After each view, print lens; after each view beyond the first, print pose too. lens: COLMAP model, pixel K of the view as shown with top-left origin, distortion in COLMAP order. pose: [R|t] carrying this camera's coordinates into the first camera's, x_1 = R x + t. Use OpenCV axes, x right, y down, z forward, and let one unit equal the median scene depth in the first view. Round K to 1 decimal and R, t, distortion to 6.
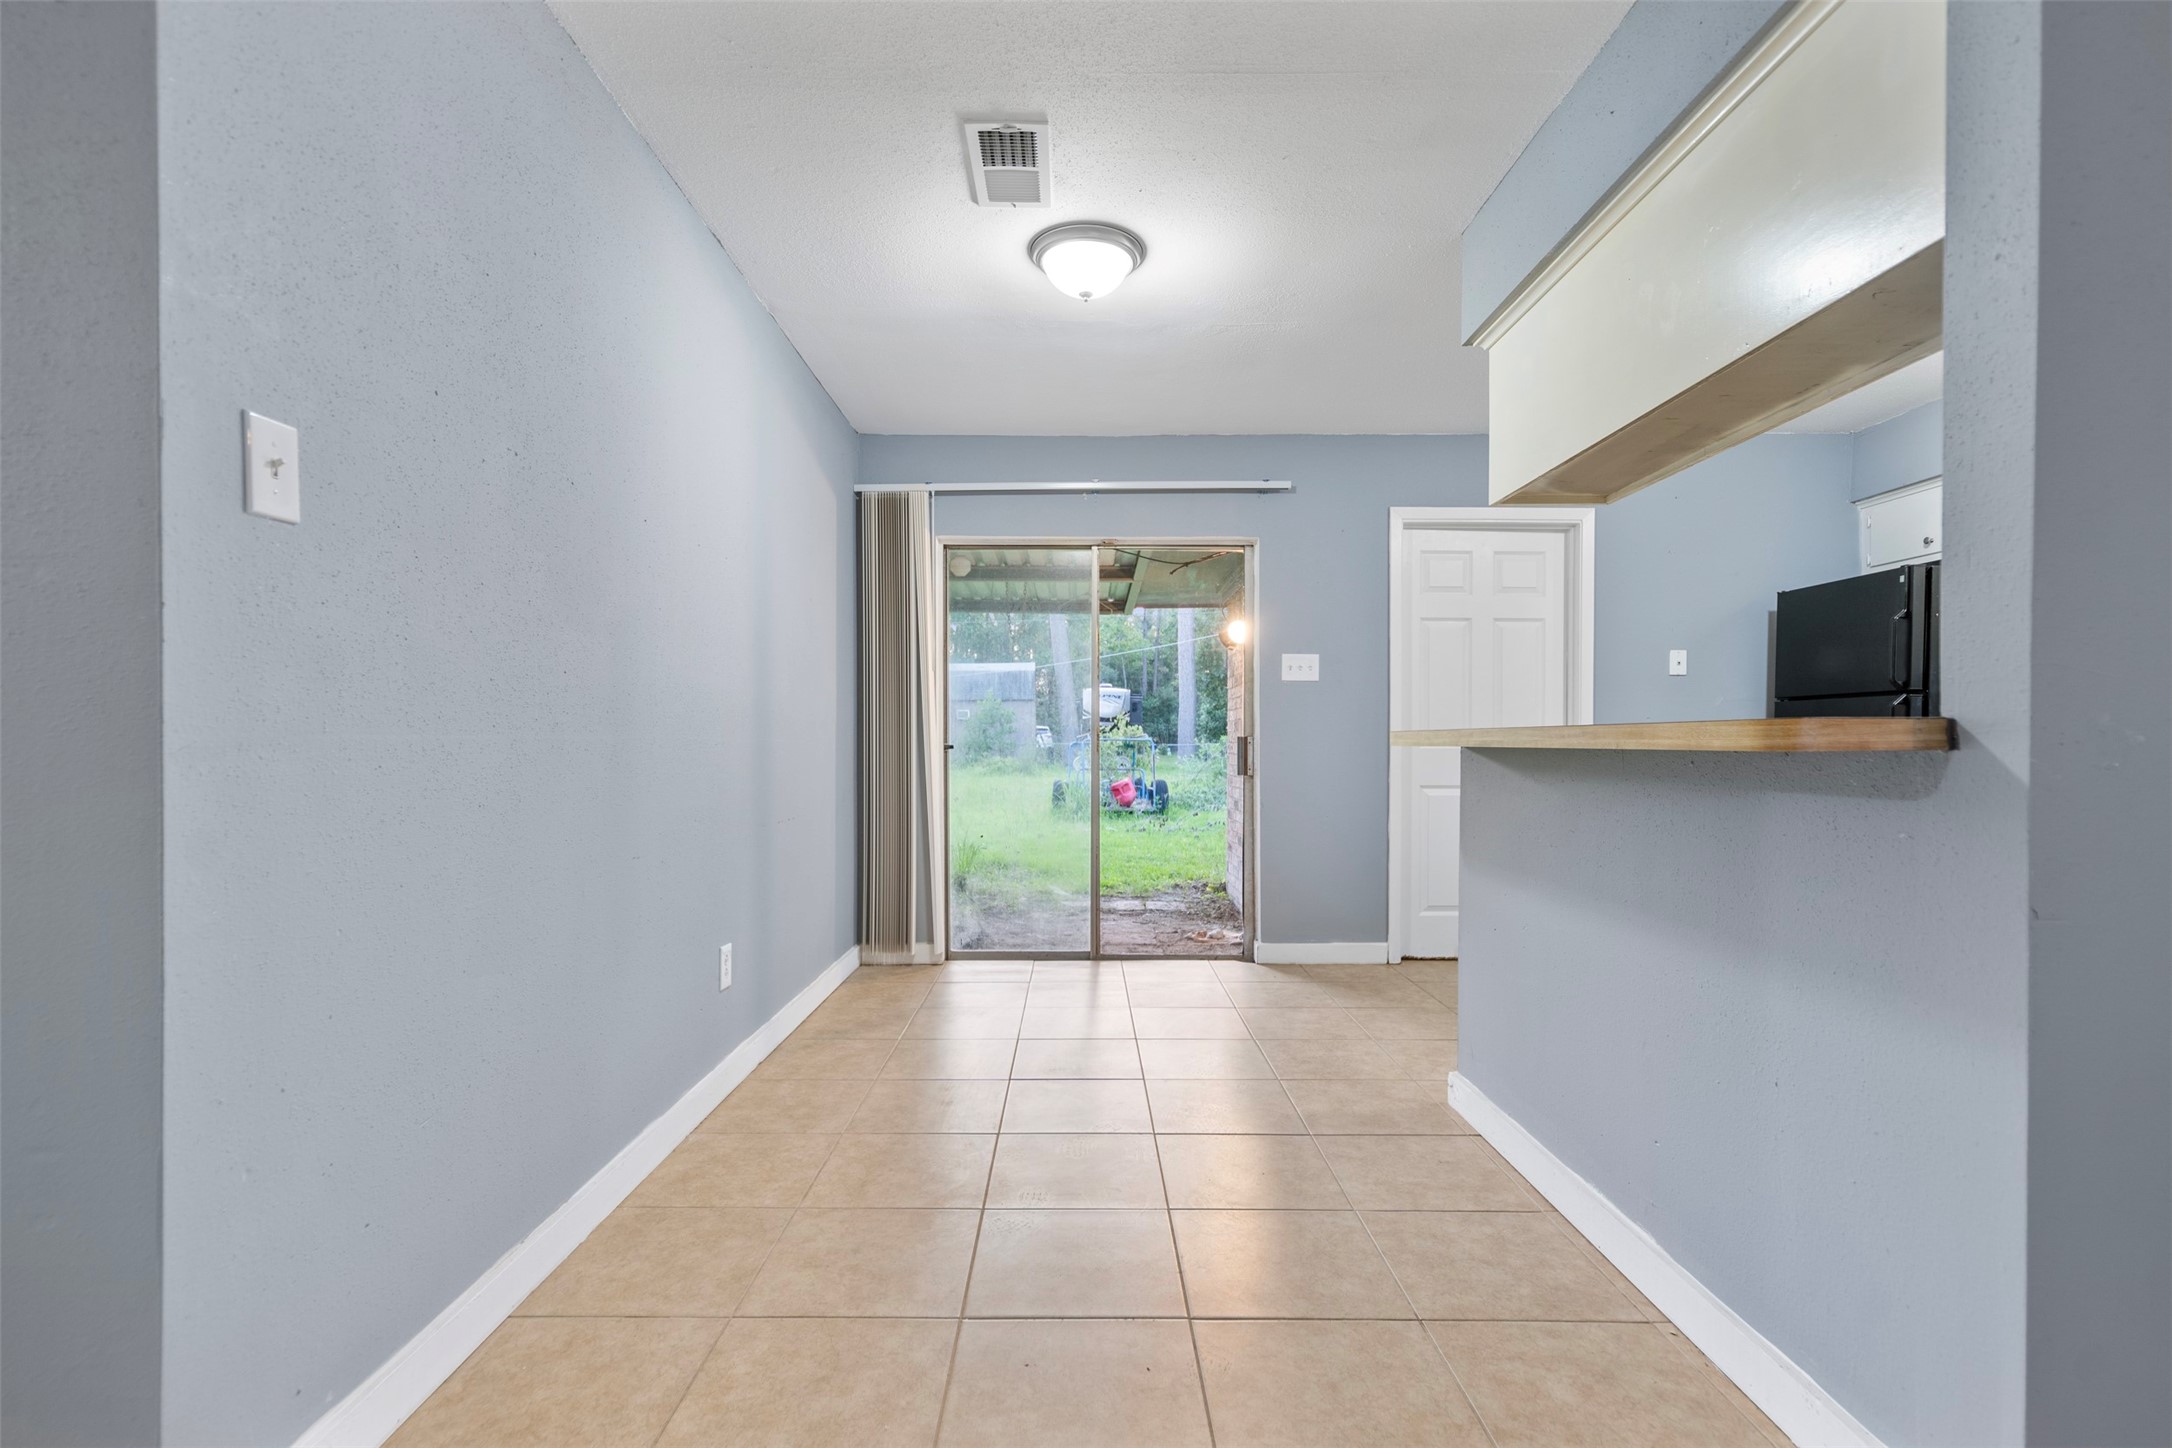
lens RADIAL K [[1011.4, 0, 1089.5], [0, 1011.4, 769.4], [0, 0, 1]] dist [0.014416, -0.000230]
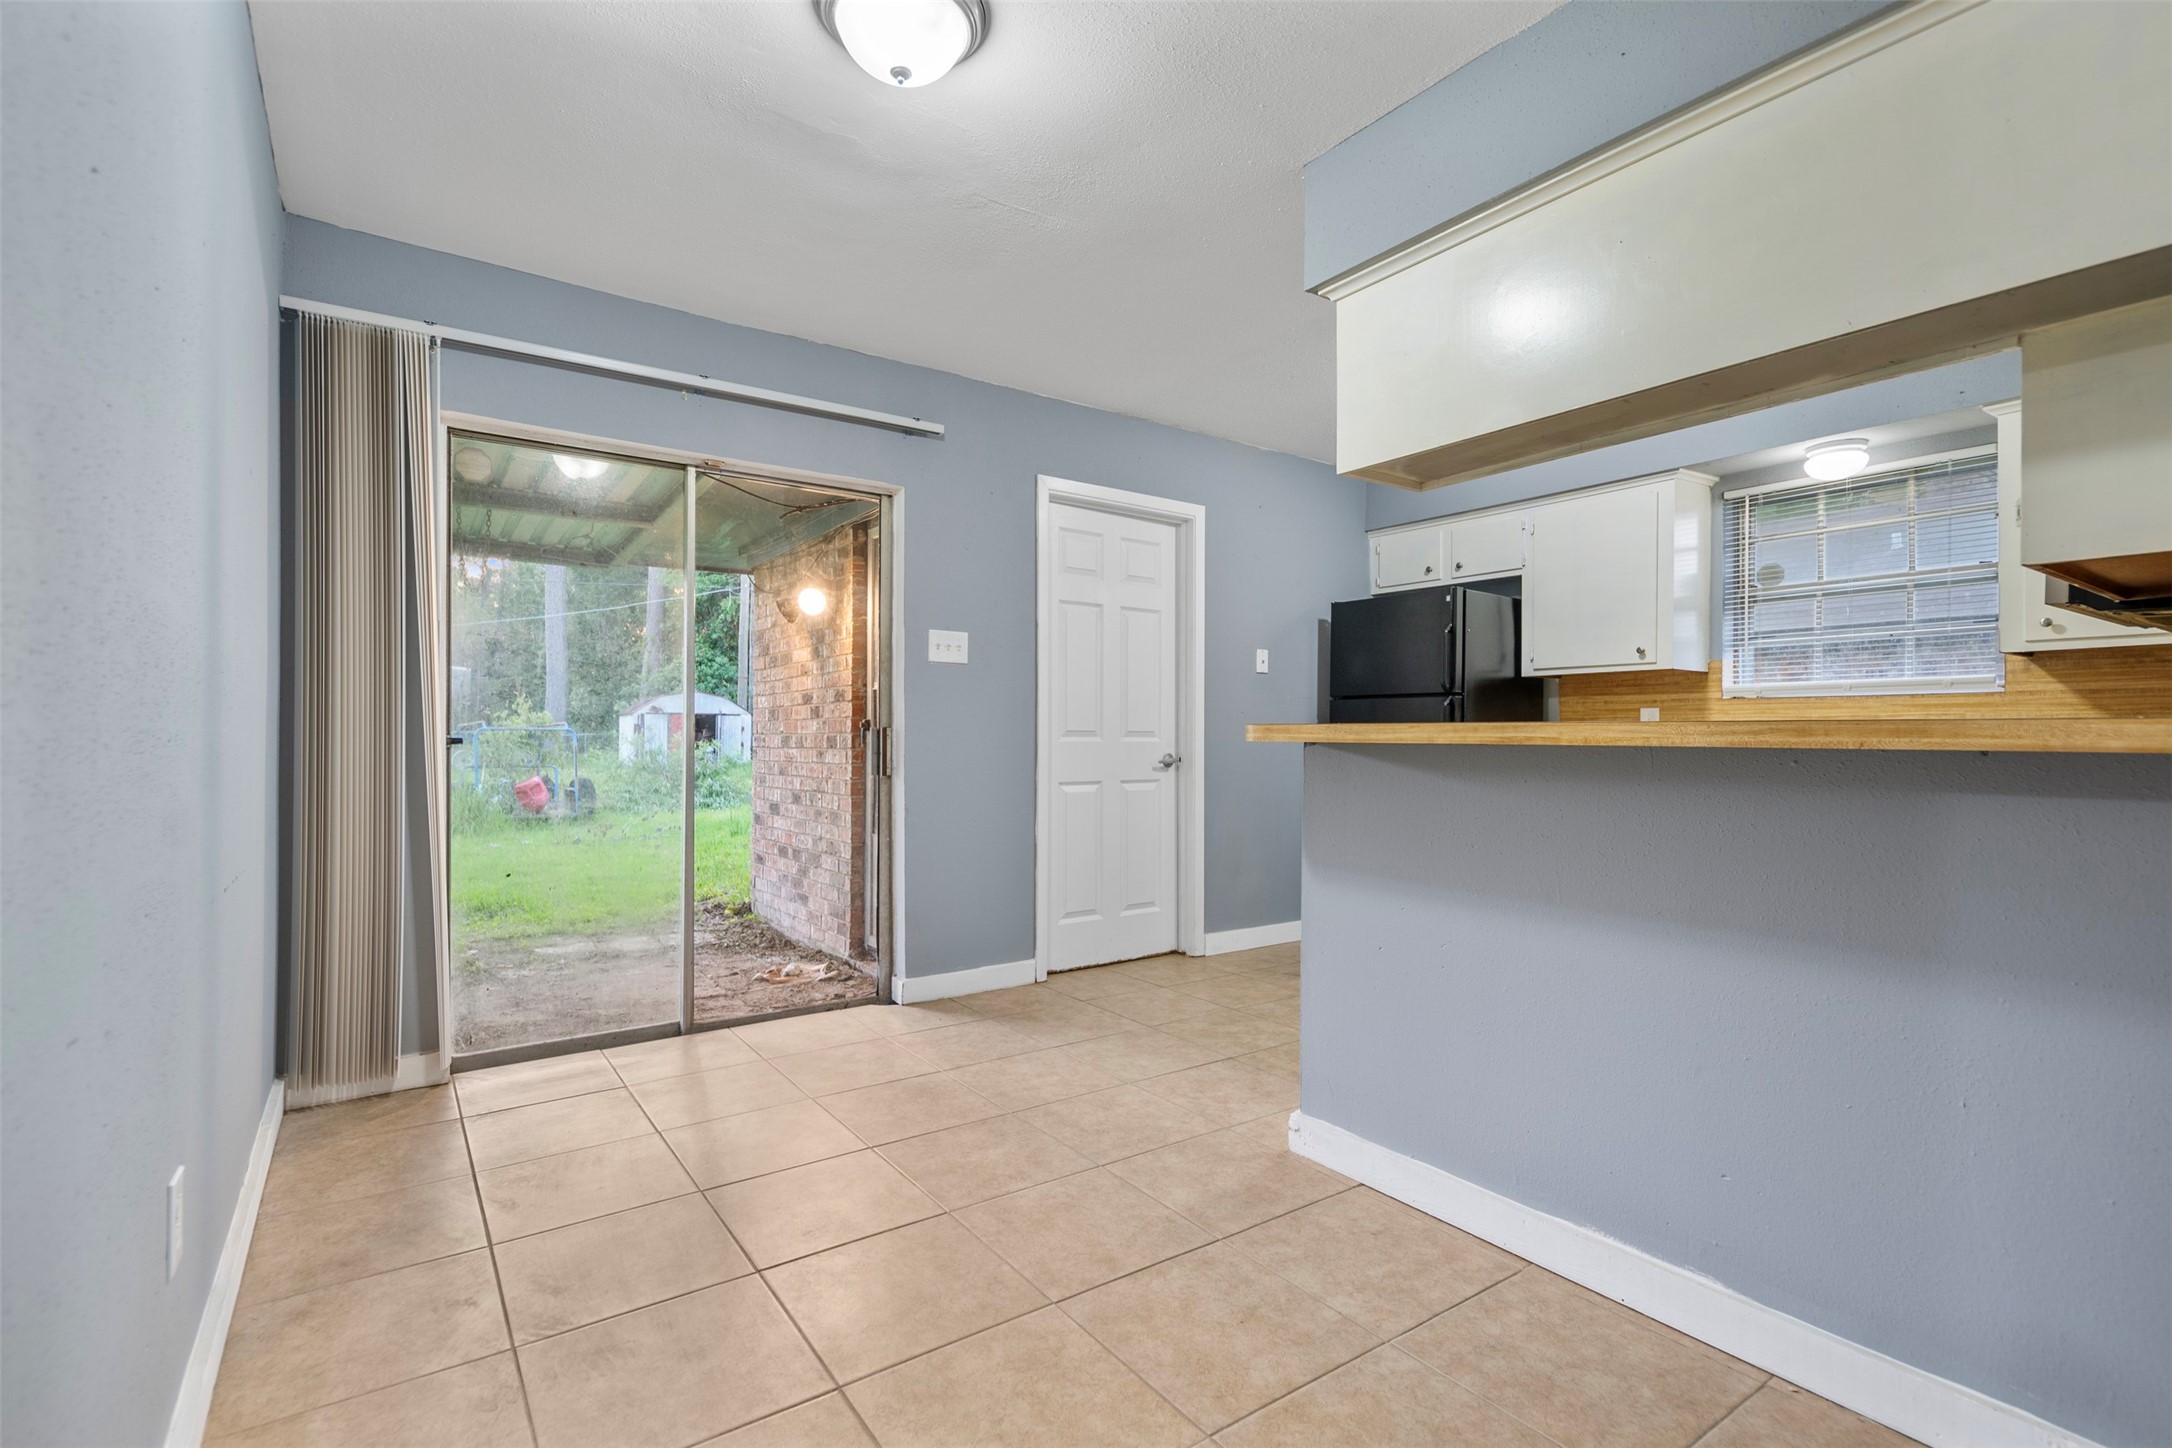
lens RADIAL K [[1011.5, 0, 1089.6], [0, 1011.5, 738.7], [0, 0, 1]] dist [0.012881, -0.000568]
pose [[0.816367, 0.000602, 0.577533, -0.187809], [0.011337, 0.999790, -0.017067, -0.007800], [-0.577422, 0.020481, 0.816189, 0.244623]]
